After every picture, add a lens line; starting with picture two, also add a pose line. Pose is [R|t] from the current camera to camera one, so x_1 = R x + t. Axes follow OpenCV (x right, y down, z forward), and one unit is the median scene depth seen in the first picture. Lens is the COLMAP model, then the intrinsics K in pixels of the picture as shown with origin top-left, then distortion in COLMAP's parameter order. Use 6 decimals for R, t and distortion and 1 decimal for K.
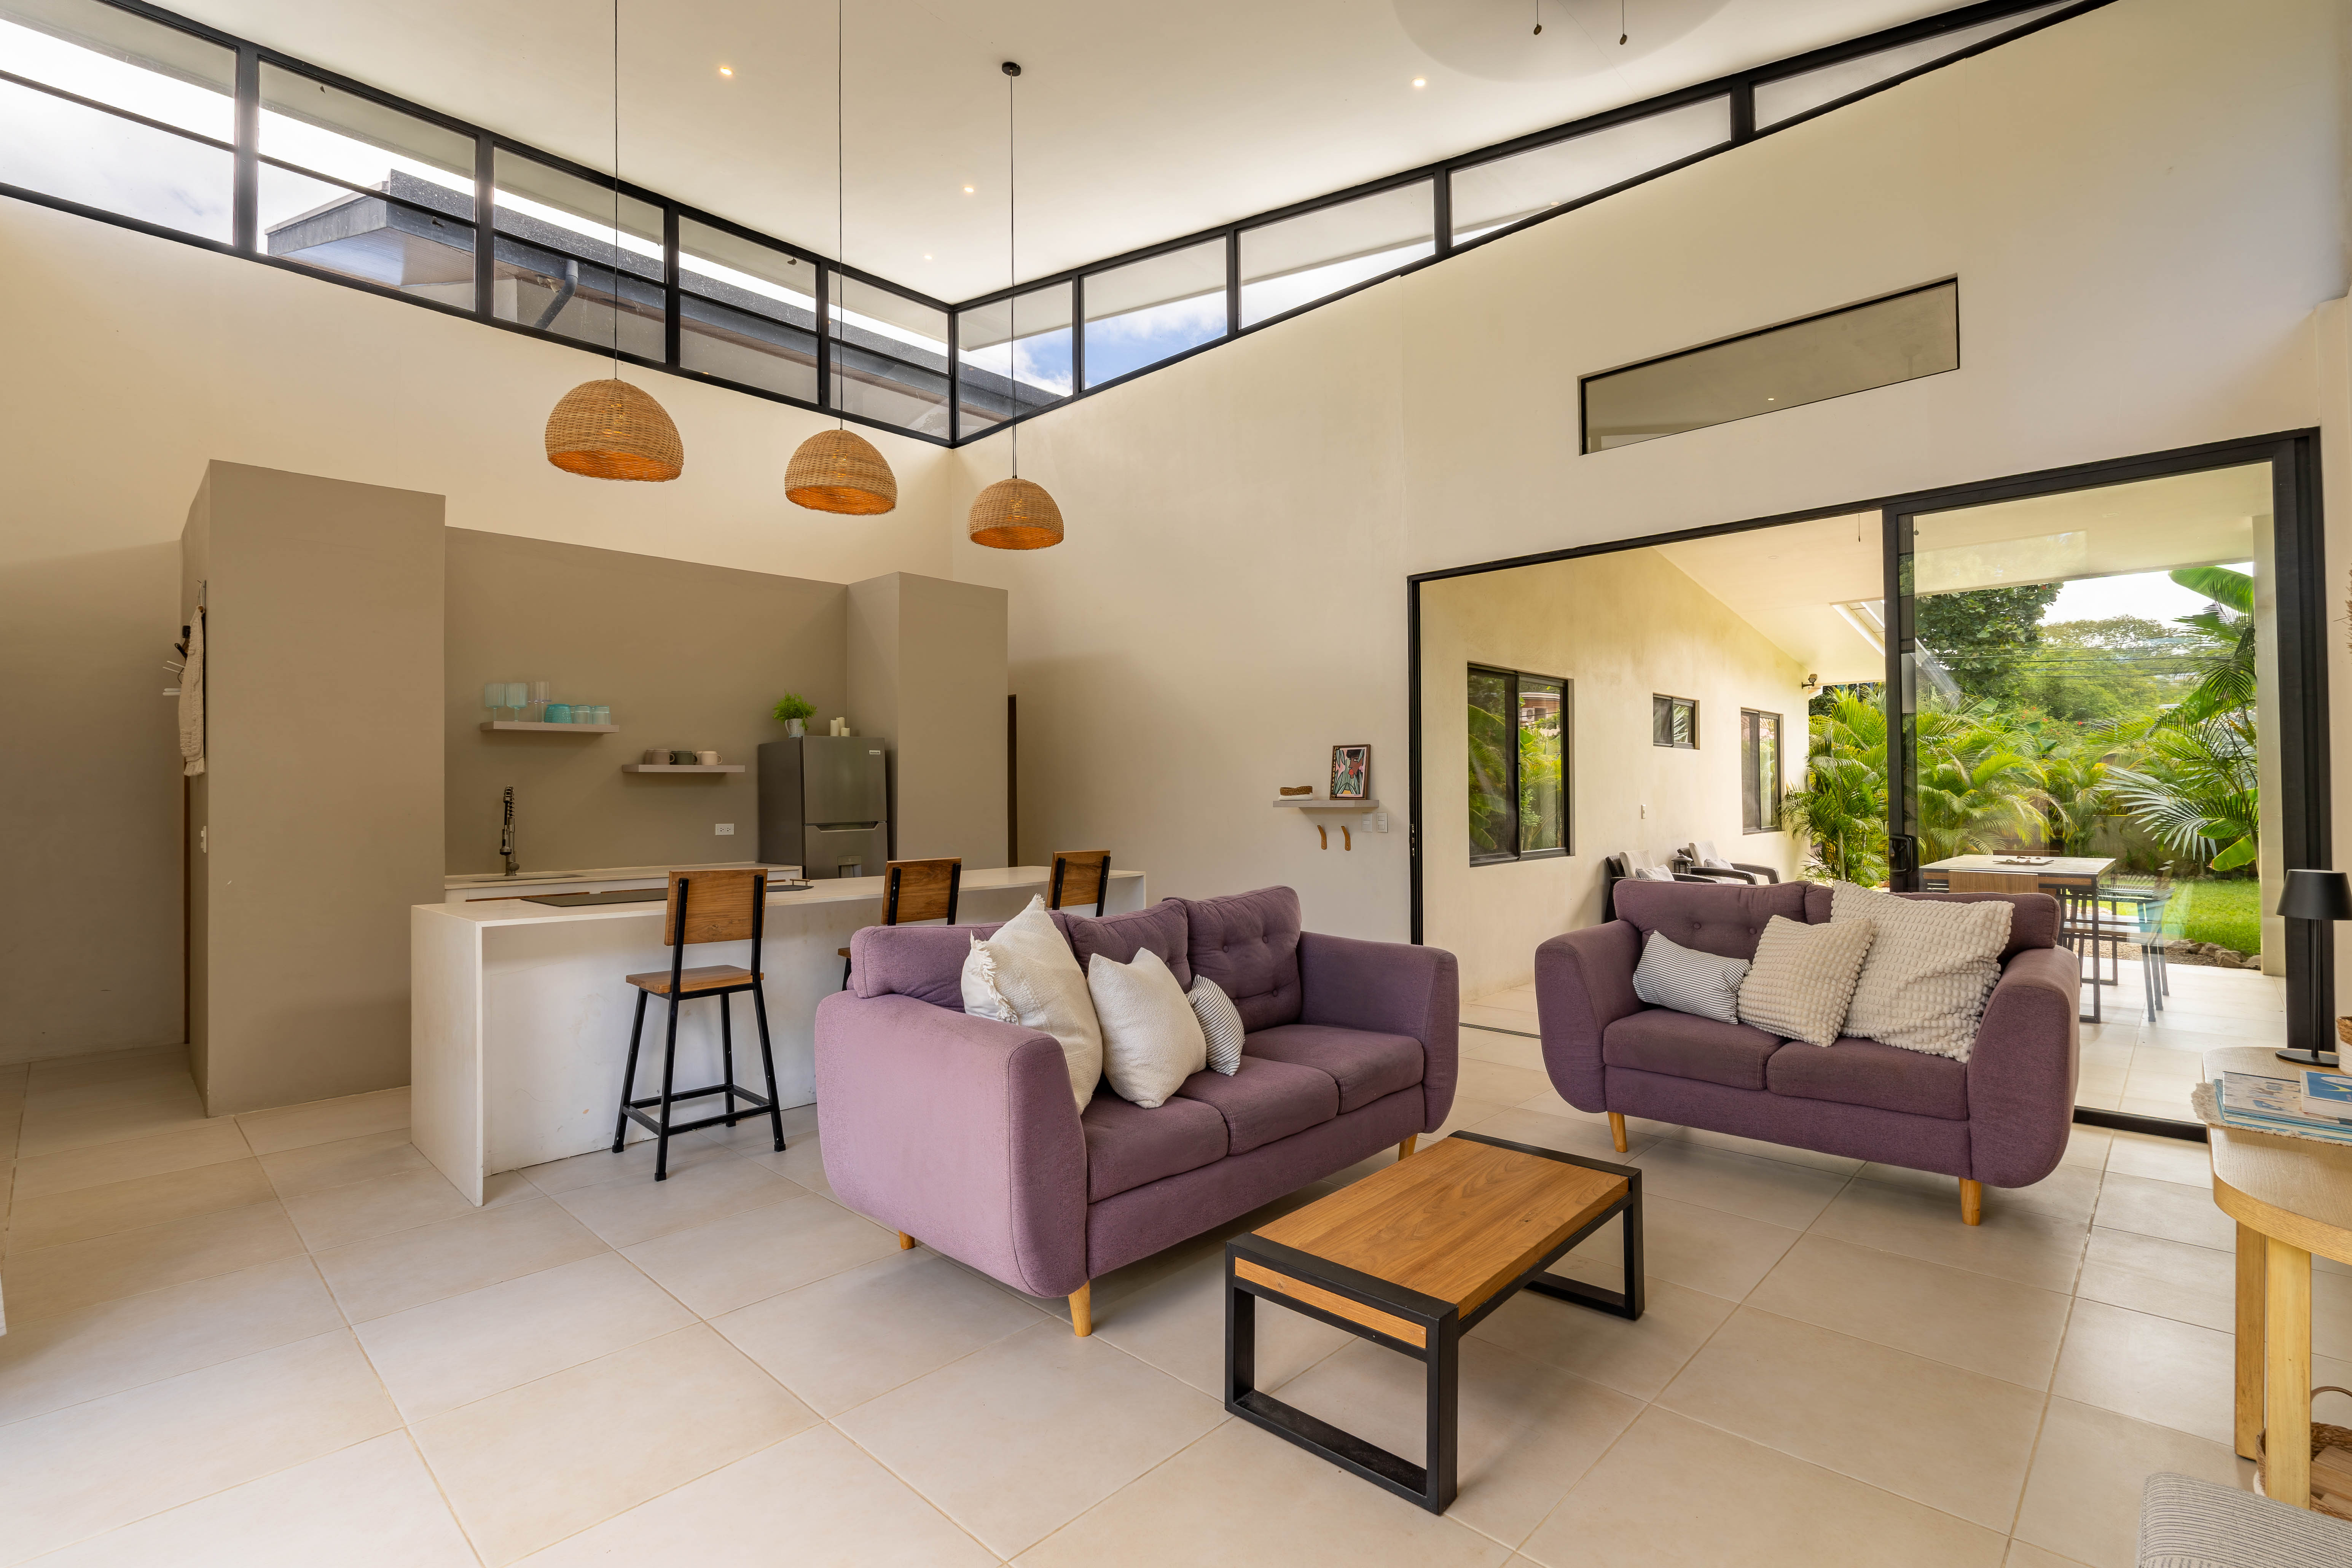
lens RADIAL K [[1094.4, 0, 1180.9], [0, 1094.4, 789.5], [0, 0, 1]] dist [-0.006826, -0.000679]
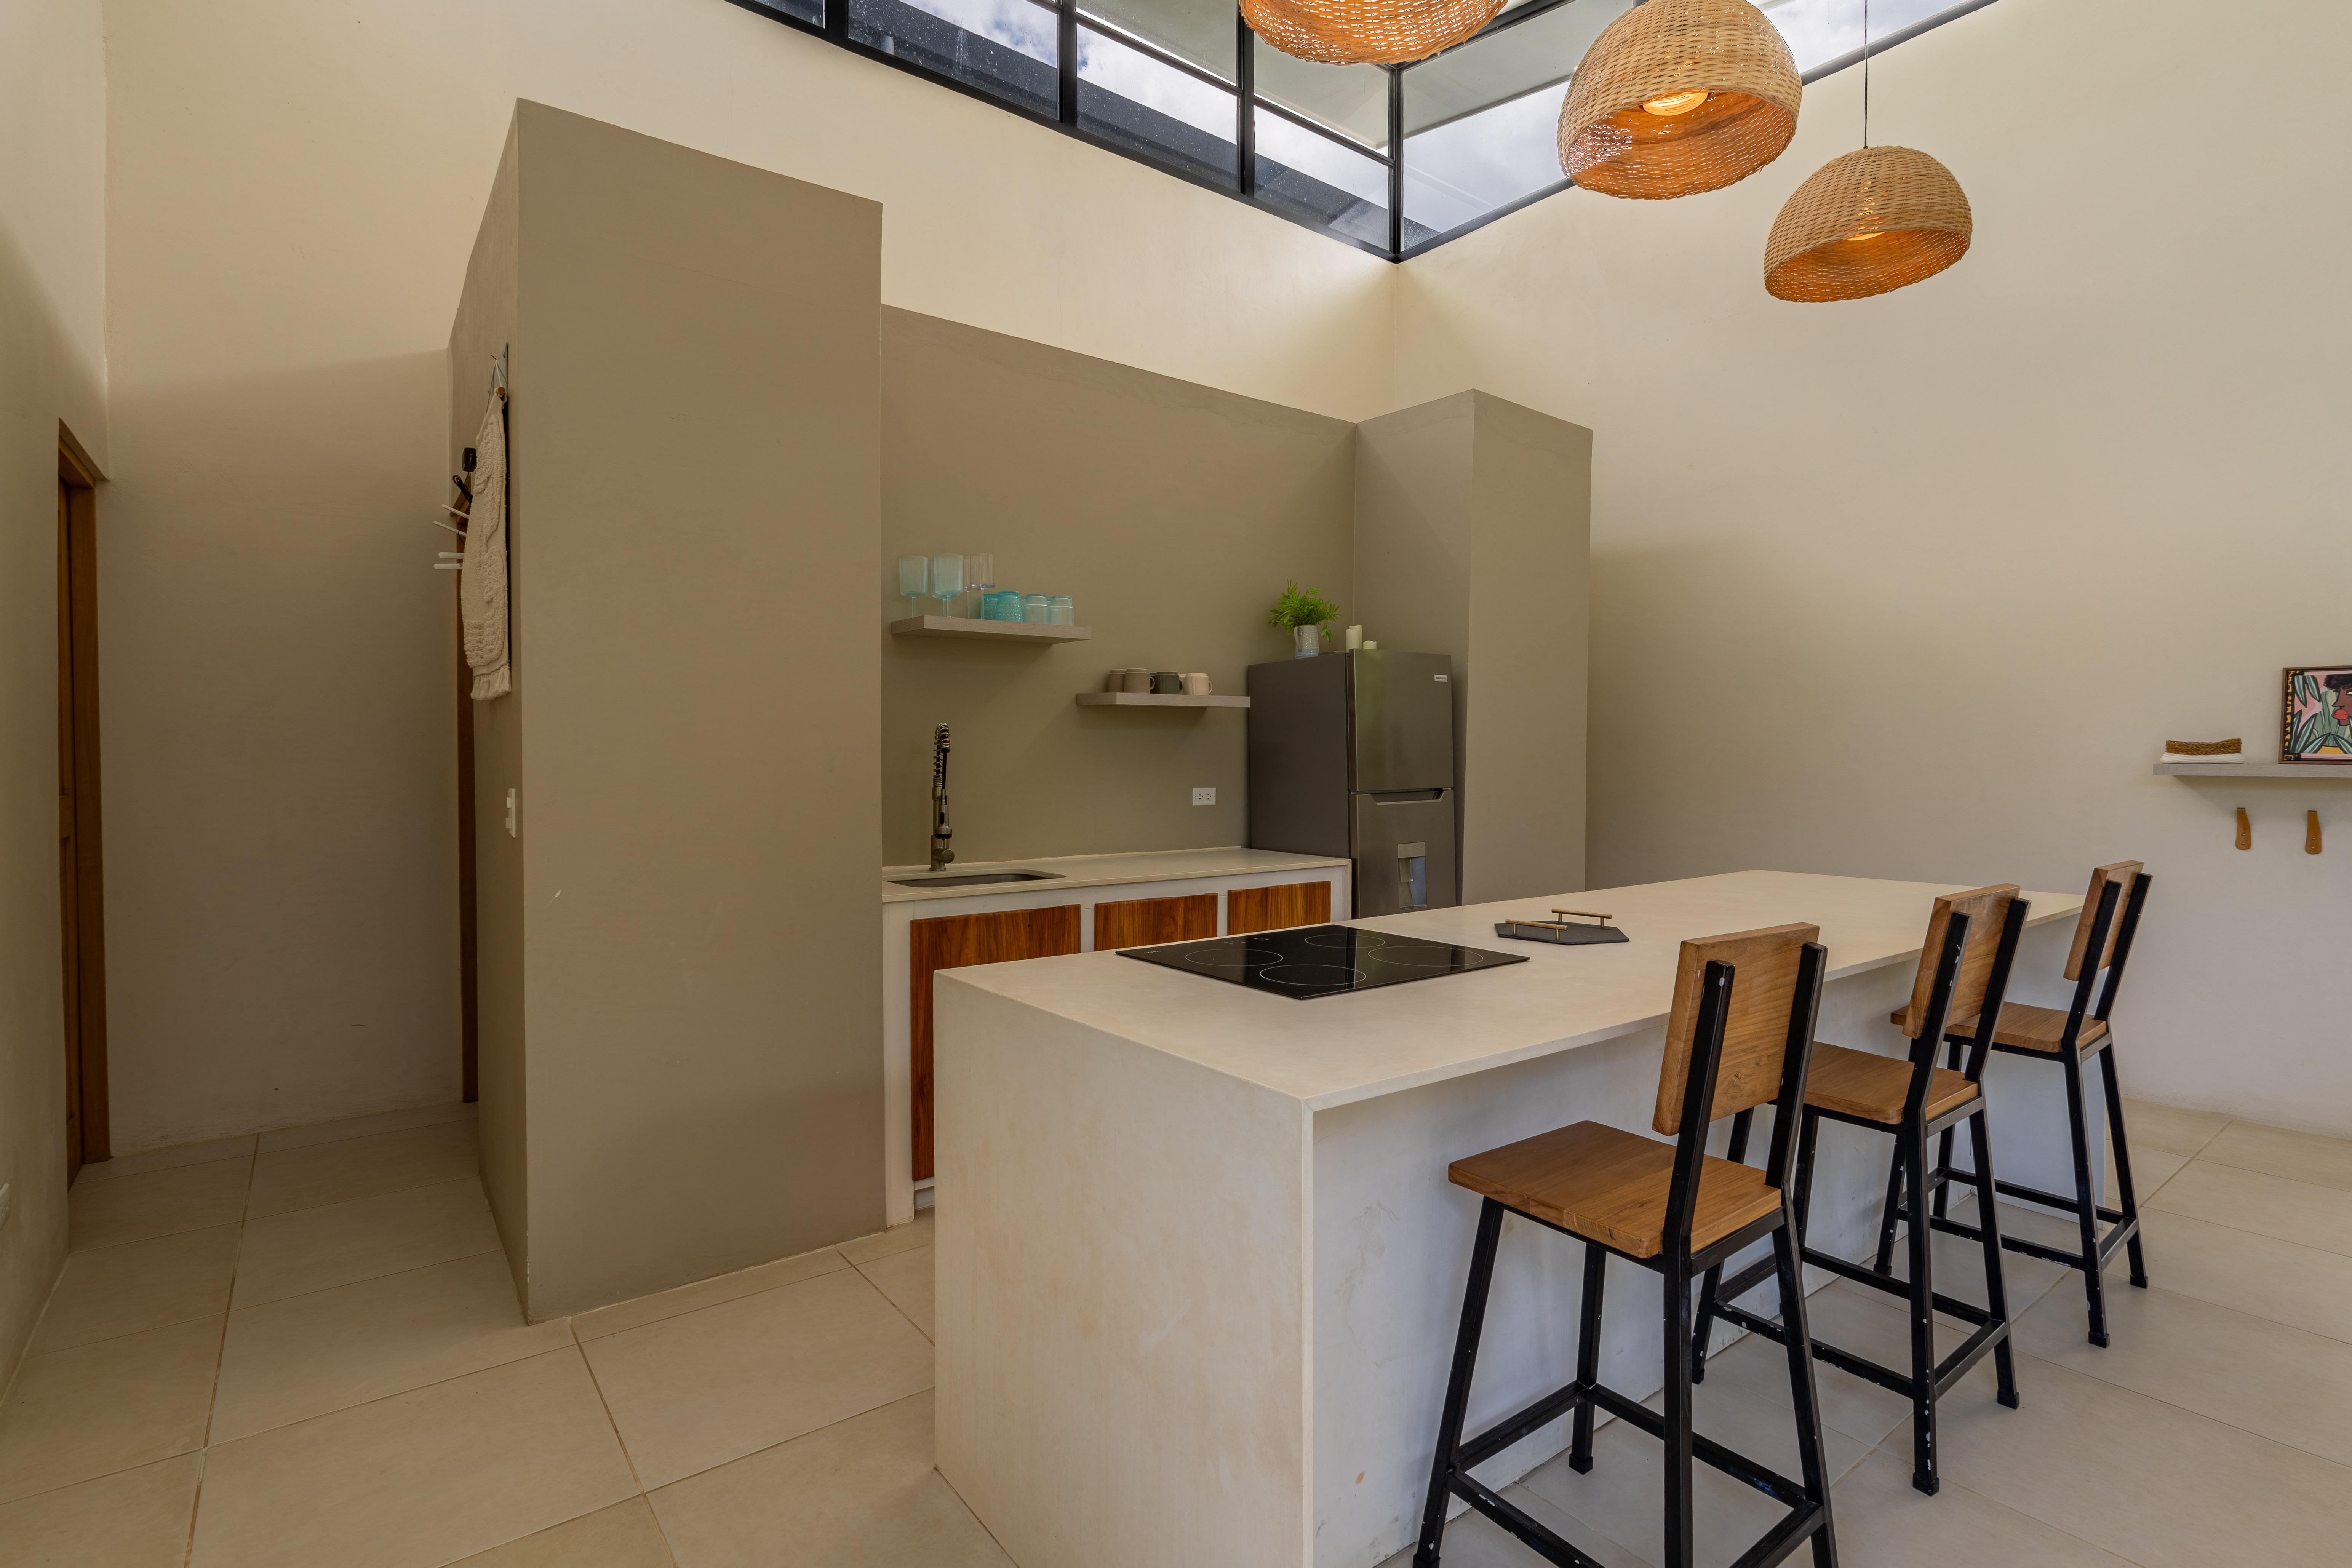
lens RADIAL K [[1153.6, 0, 1205.9], [0, 1153.6, 783.8], [0, 0, 1]] dist [-0.007427, -0.000347]
pose [[0.989770, 0.016325, -0.141736, -0.356929], [-0.011119, 0.999237, 0.037441, 0.004231], [0.142239, -0.035482, 0.989196, 0.361726]]
